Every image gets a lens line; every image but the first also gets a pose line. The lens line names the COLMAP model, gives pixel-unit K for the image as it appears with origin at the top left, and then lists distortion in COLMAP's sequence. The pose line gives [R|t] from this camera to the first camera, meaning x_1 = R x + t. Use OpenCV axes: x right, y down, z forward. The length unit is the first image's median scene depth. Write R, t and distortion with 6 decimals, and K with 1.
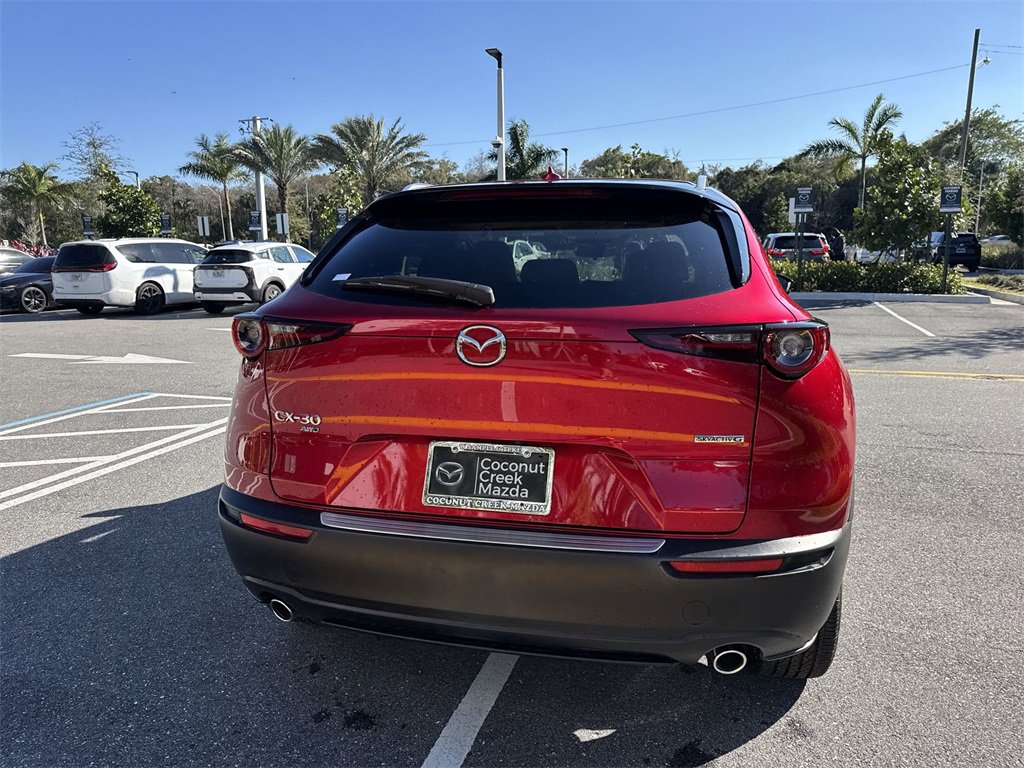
lens RADIAL K [[710.6, 0, 511.2], [0, 710.6, 392.1], [0, 0, 1]] dist [0.033323, -0.036847]
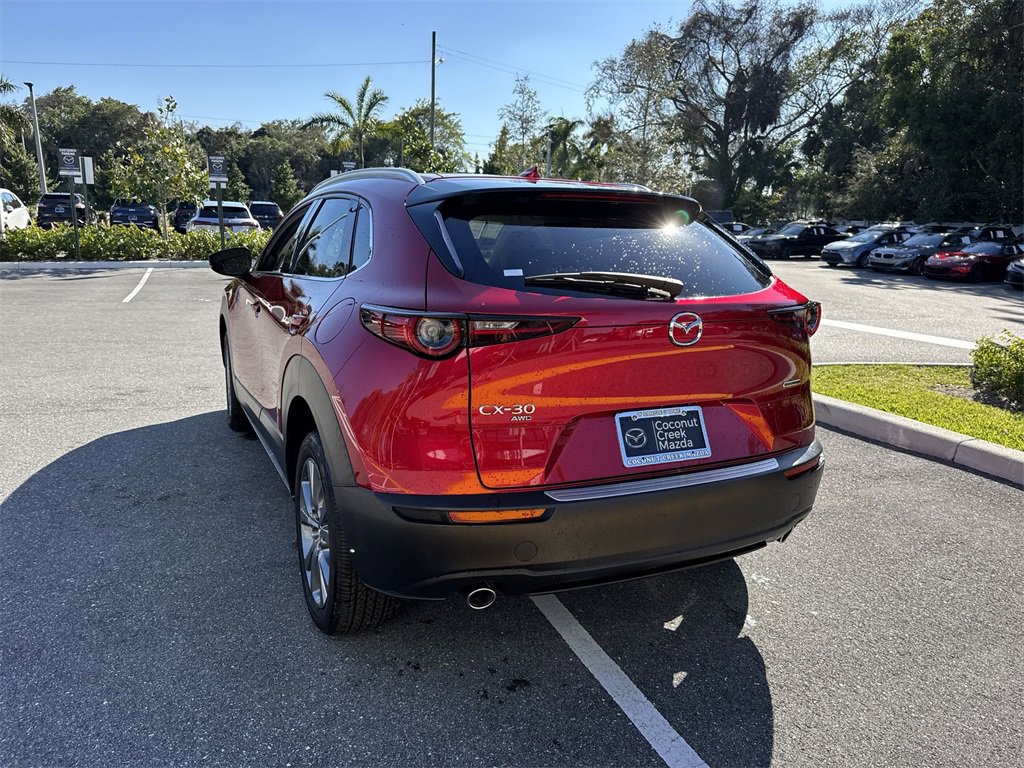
lens RADIAL K [[710.6, 0, 503.7], [0, 710.6, 393.3], [0, 0, 1]] dist [0.033323, -0.036847]
pose [[0.784524, -0.115244, 0.609295, -0.641296], [0.085844, 0.993302, 0.077344, -0.046820], [-0.614127, -0.008373, 0.789163, 0.127099]]
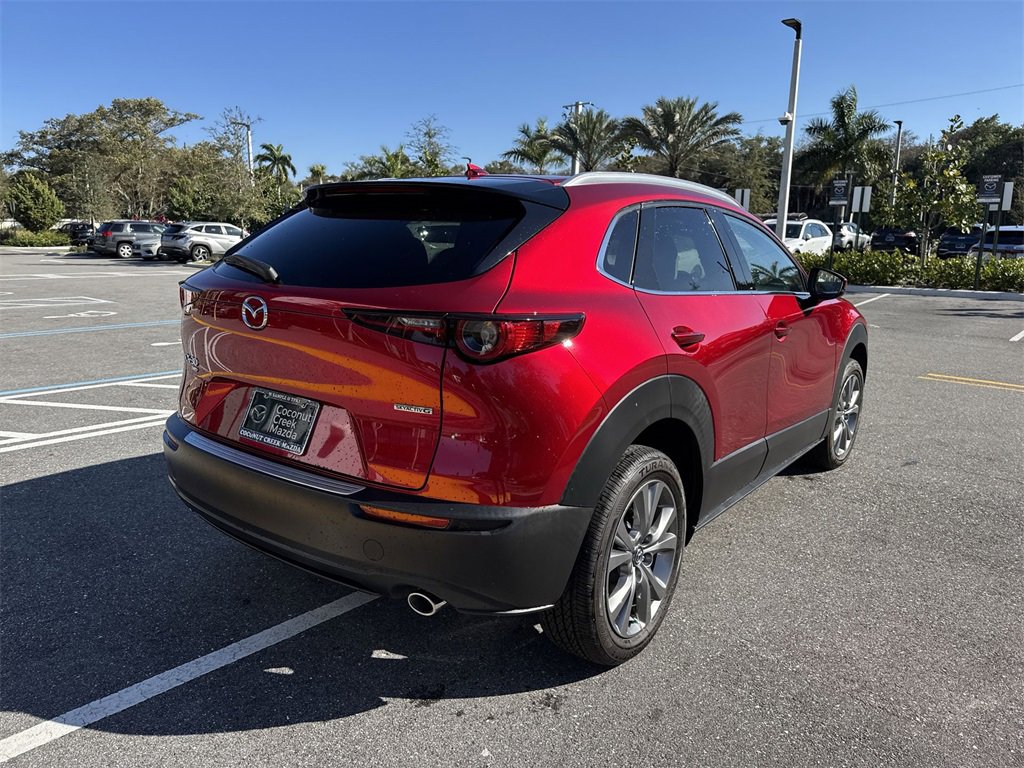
lens RADIAL K [[710.6, 0, 519.3], [0, 710.6, 397.5], [0, 0, 1]] dist [0.033323, -0.036847]
pose [[0.913185, 0.116099, -0.390658, 0.543703], [-0.103718, 0.993208, 0.052724, -0.019205], [0.394126, -0.007628, 0.919025, 0.008140]]
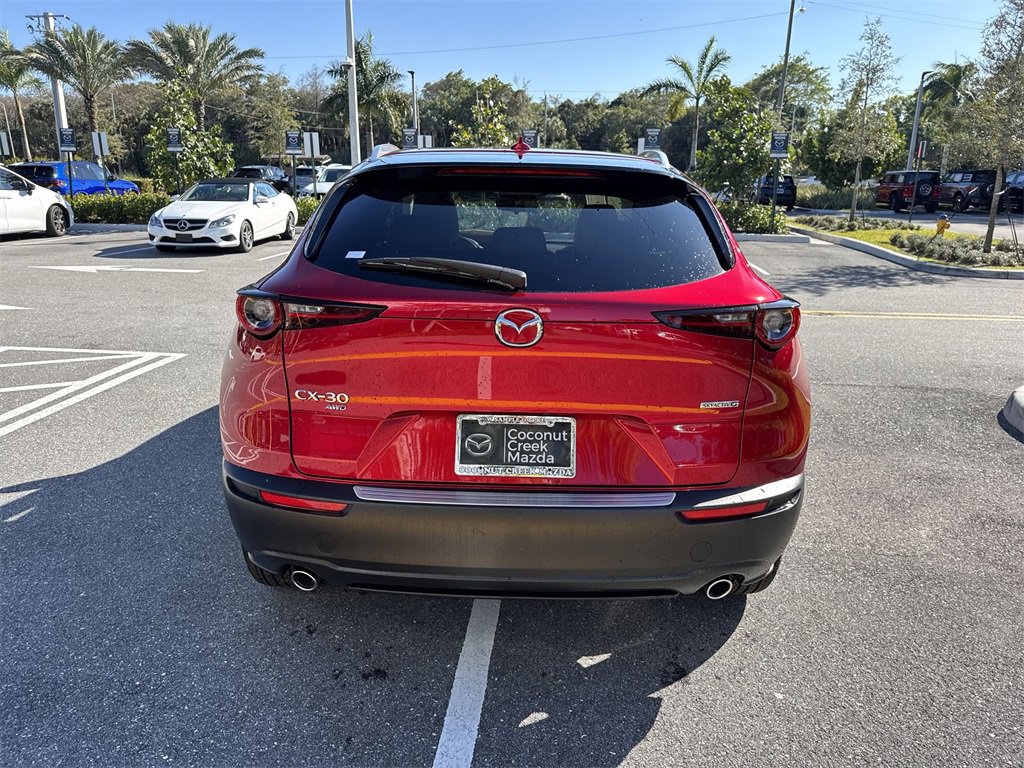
lens RADIAL K [[710.6, 0, 512.9], [0, 710.6, 389.0], [0, 0, 1]] dist [0.033323, -0.036847]
pose [[0.976589, -0.035865, 0.212101, -0.170873], [0.016631, 0.995641, 0.091778, -0.043583], [-0.214468, -0.086102, 0.972929, -0.033429]]
